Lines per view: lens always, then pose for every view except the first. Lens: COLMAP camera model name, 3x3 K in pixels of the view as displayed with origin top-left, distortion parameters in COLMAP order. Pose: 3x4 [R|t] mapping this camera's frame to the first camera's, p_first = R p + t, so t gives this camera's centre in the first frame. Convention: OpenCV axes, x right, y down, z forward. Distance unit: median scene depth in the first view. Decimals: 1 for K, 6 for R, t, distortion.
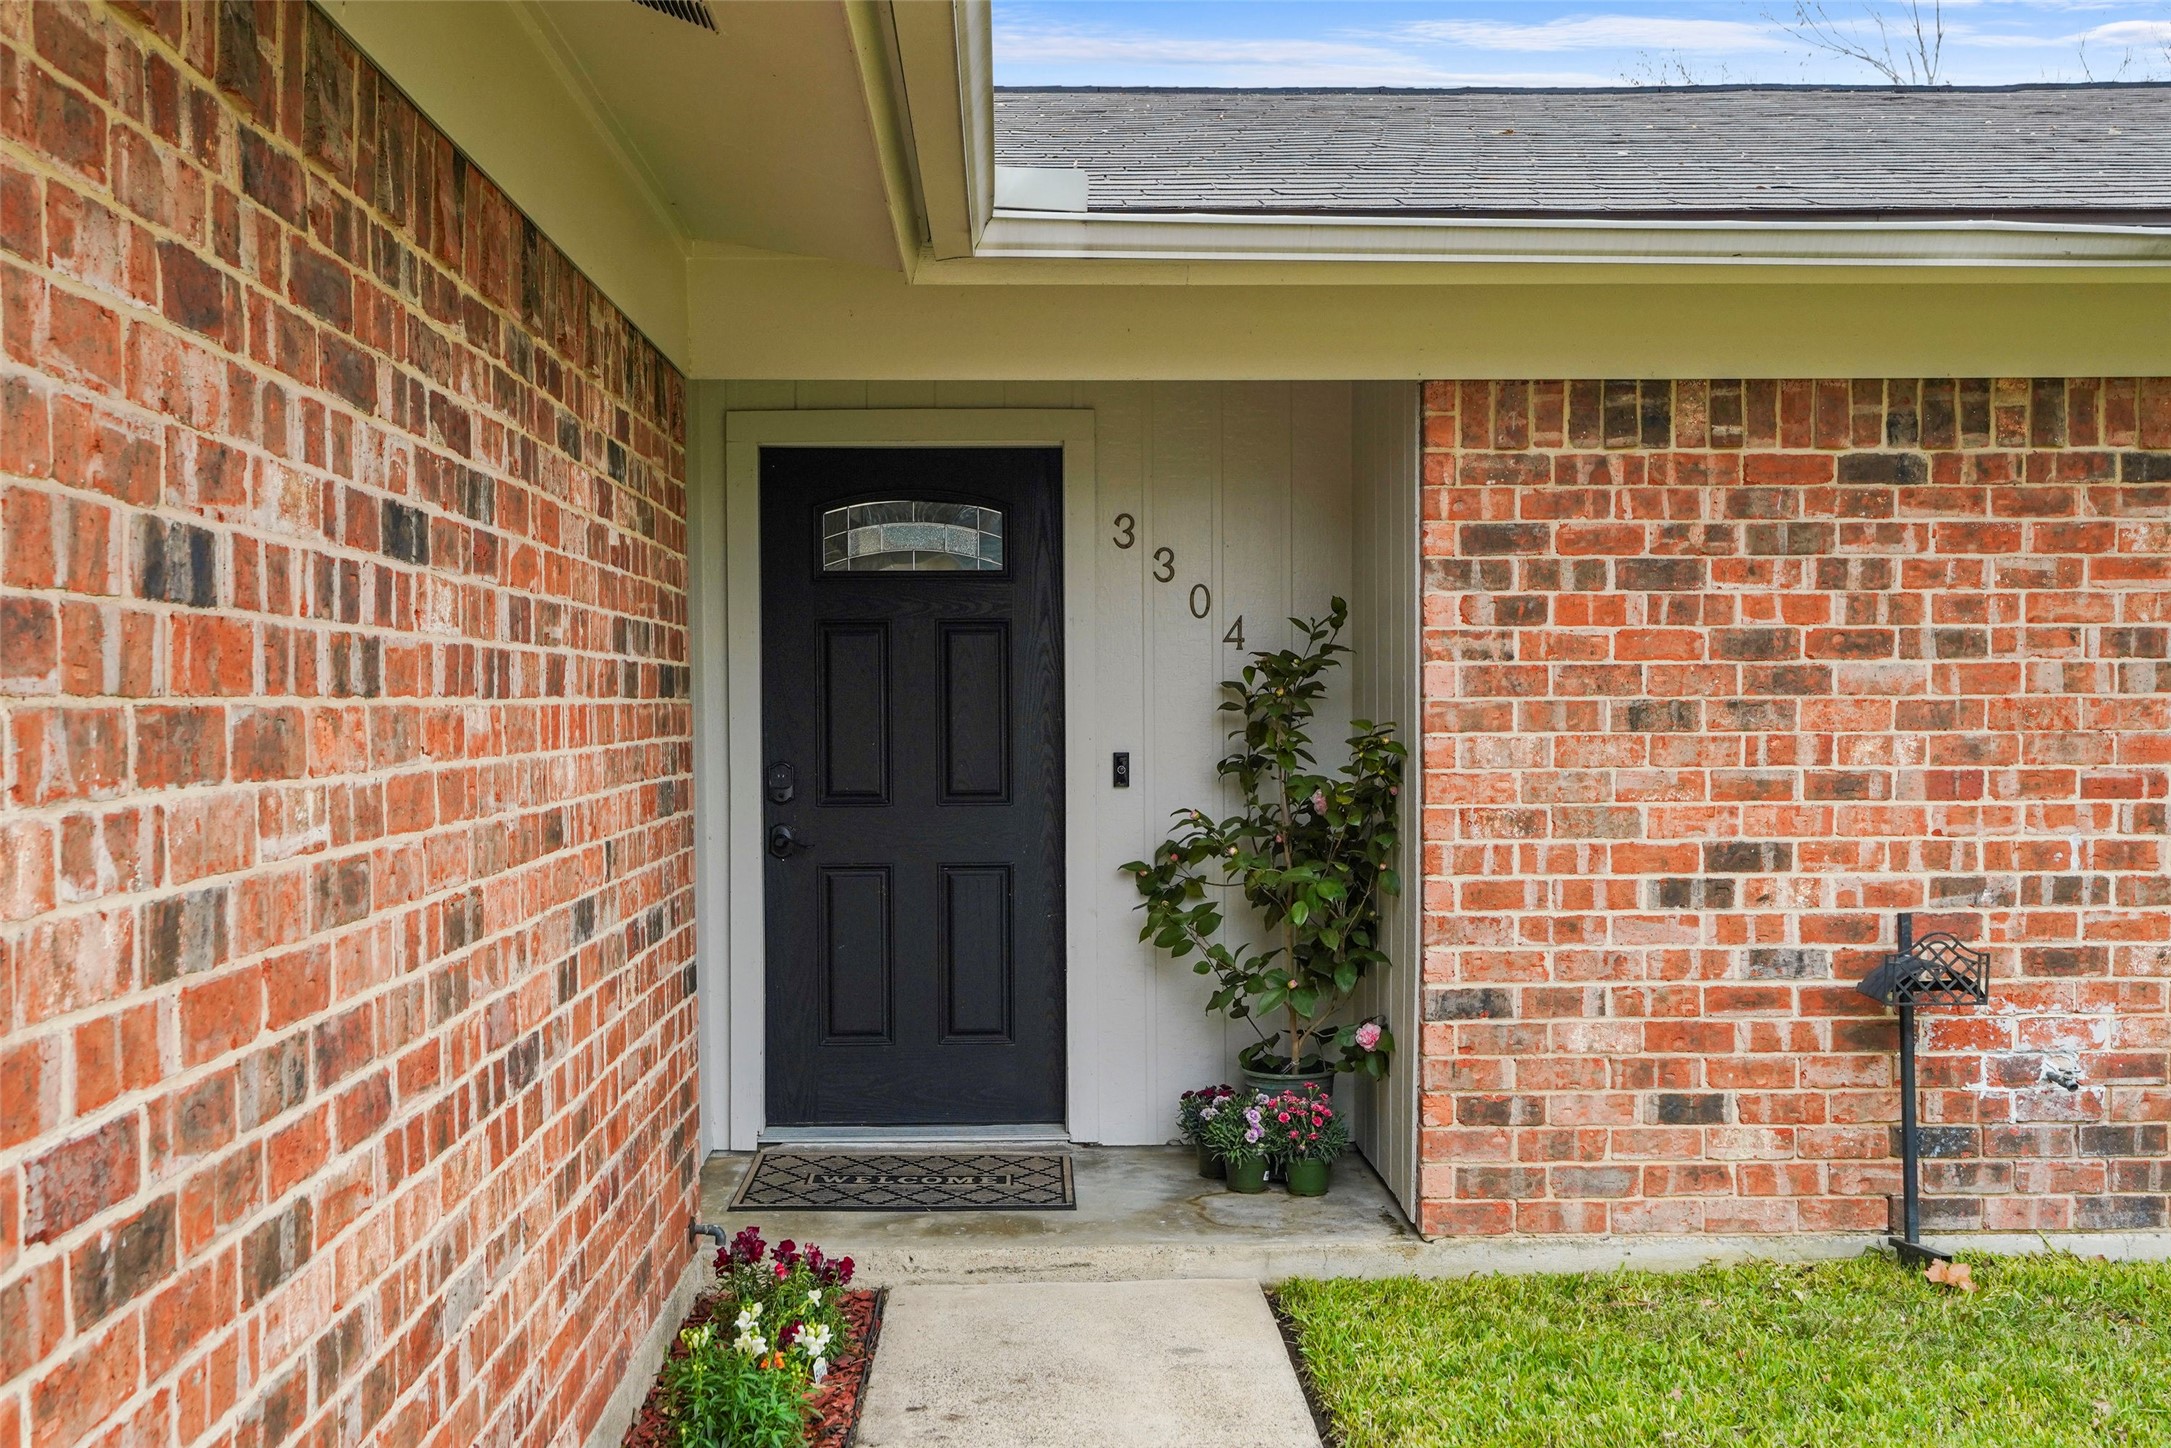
lens RADIAL K [[2192.8, 0, 1087.1], [0, 2192.8, 728.9], [0, 0, 1]] dist [0.017606, 0.000000]
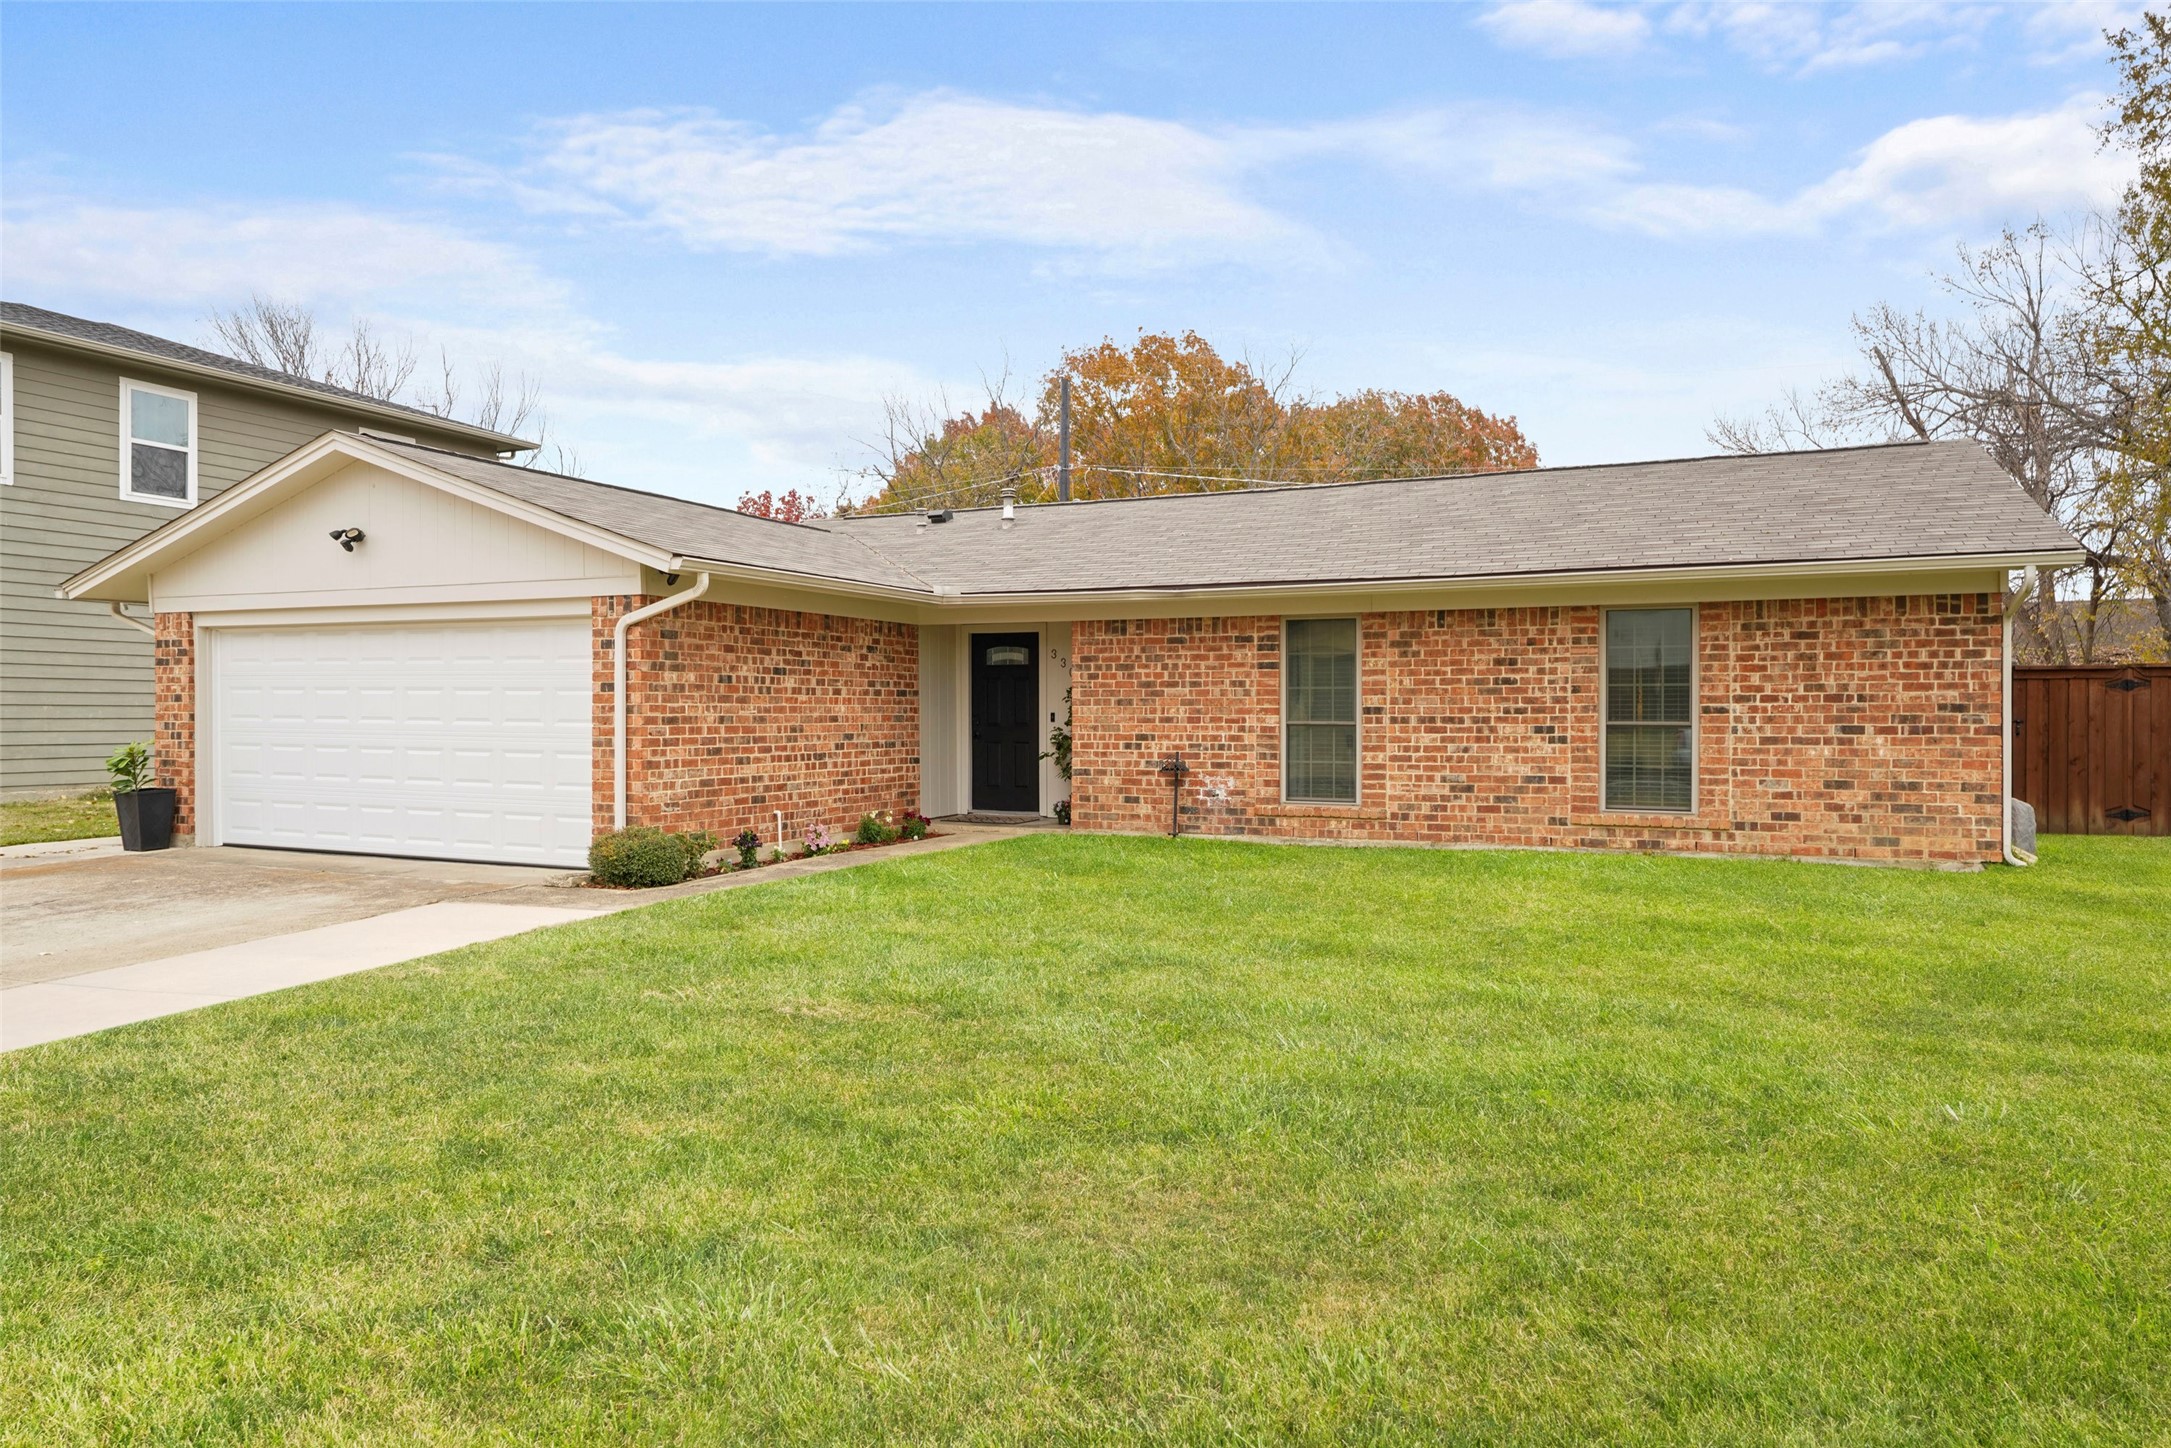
lens RADIAL K [[1483.7, 0, 1083.9], [0, 1483.7, 717.1], [0, 0, 1]] dist [-0.001115, -0.000014]
pose [[0.894755, 0.008556, -0.446476, 1.413782], [-0.012363, 0.999908, -0.005614, 0.037876], [0.446387, 0.010543, 0.894778, -1.481262]]
